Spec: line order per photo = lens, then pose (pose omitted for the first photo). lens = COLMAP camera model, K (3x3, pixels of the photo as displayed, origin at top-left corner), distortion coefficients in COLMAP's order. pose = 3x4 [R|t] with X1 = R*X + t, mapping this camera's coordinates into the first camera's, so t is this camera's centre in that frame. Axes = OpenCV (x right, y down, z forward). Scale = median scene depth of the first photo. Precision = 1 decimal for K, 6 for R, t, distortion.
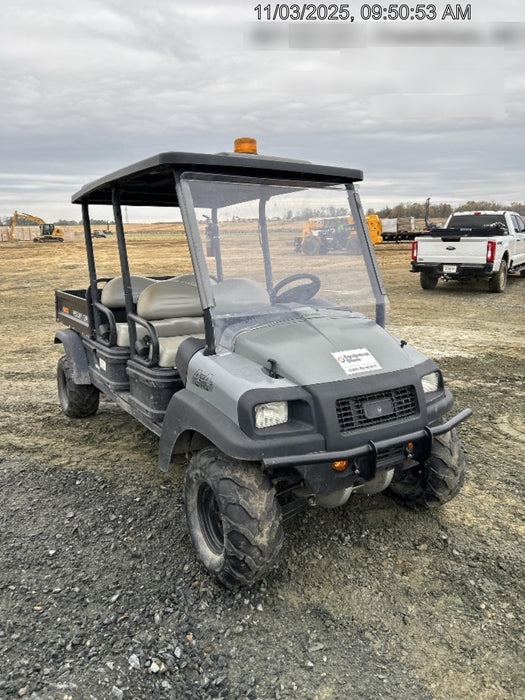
lens RADIAL K [[529.4, 0, 262.5], [0, 529.4, 350.0], [0, 0, 1]] dist [0.073402, -0.000505]
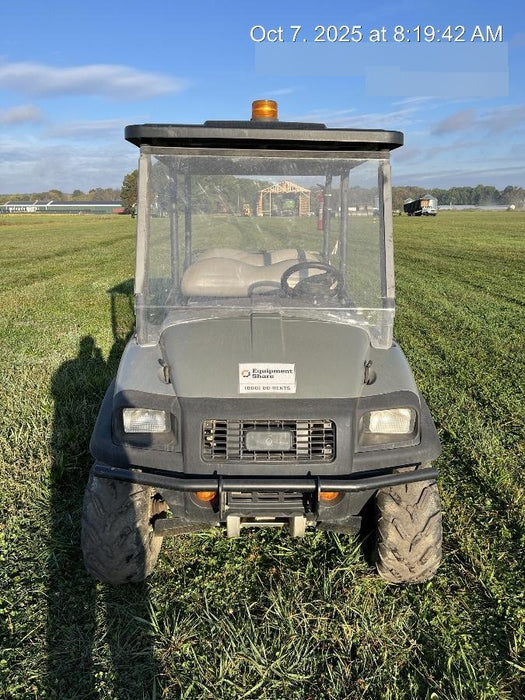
lens RADIAL K [[529.4, 0, 262.5], [0, 529.4, 350.0], [0, 0, 1]] dist [0.073402, -0.000505]
pose [[0.849256, 0.154693, -0.504811, 0.556344], [-0.122059, 0.987738, 0.097338, -0.096871], [0.513679, -0.021048, 0.857724, 0.285308]]
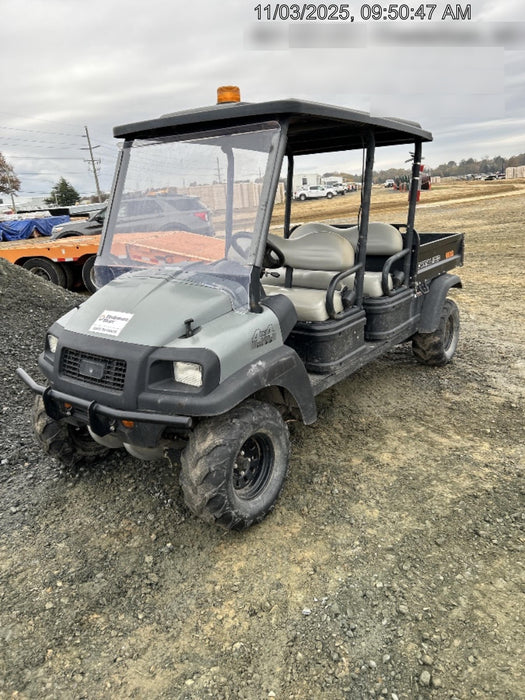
lens RADIAL K [[529.4, 0, 262.5], [0, 529.4, 350.0], [0, 0, 1]] dist [0.073402, -0.000505]
pose [[0.350064, 0.259792, -0.899980, 1.183335], [-0.140117, 0.964485, 0.223911, -0.193972], [0.926187, 0.047720, 0.374032, 0.855926]]
